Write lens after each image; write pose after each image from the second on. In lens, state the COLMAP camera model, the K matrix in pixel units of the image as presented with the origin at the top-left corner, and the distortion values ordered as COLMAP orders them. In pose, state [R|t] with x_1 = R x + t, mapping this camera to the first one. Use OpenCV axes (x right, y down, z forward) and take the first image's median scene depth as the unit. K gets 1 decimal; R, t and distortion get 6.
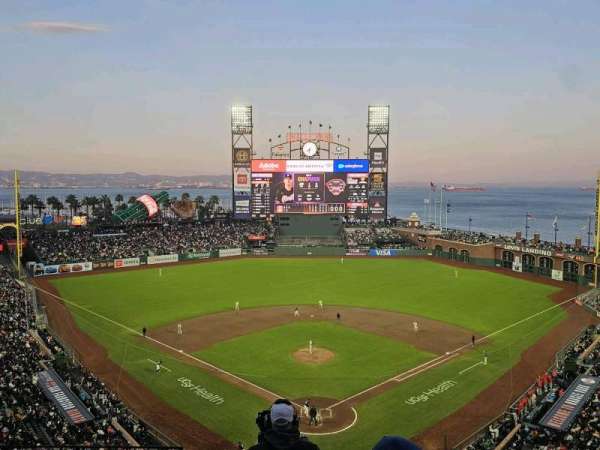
lens RADIAL K [[483.4, 0, 300.0], [0, 483.4, 225.0], [0, 0, 1]] dist [0.099580, -0.116030]
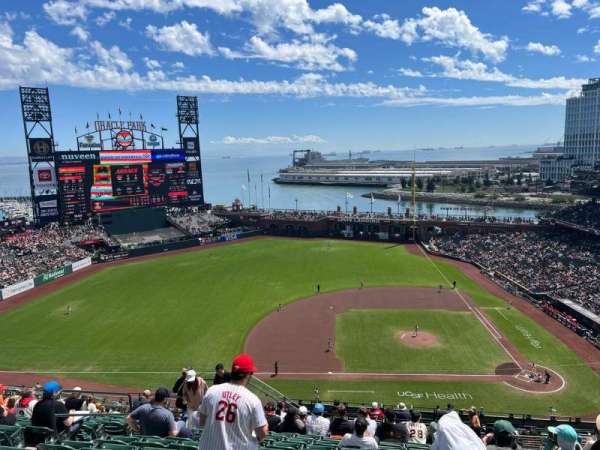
lens RADIAL K [[444.9, 0, 300.0], [0, 444.9, 225.0], [0, 0, 1]] dist [0.011718, -0.003596]
pose [[0.759194, -0.131785, 0.637383, -0.290026], [0.088187, 0.991084, 0.099876, -0.048364], [-0.644862, -0.019616, 0.764047, 0.123614]]
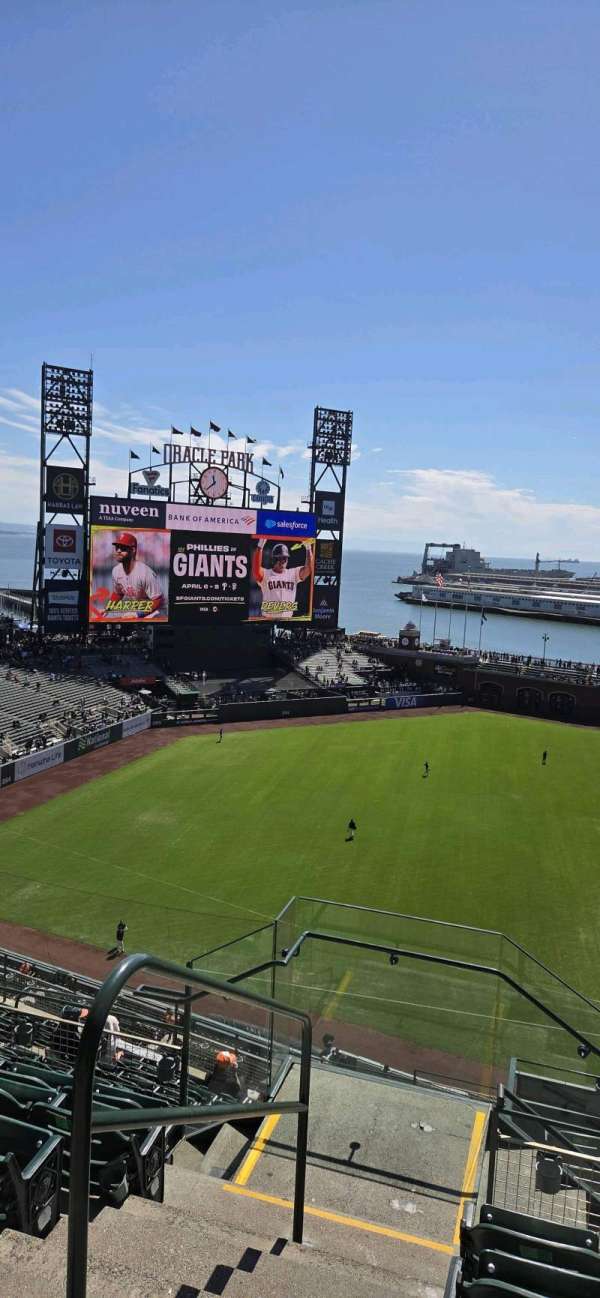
lens RADIAL K [[851.7, 0, 300.0], [0, 851.7, 649.0], [0, 0, 1]] dist [0.041922, 0.000222]
pose [[0.840097, -0.024696, 0.541874, -0.358263], [-0.006437, 0.998439, 0.055485, -0.043162], [-0.542398, -0.050101, 0.838626, 0.253817]]
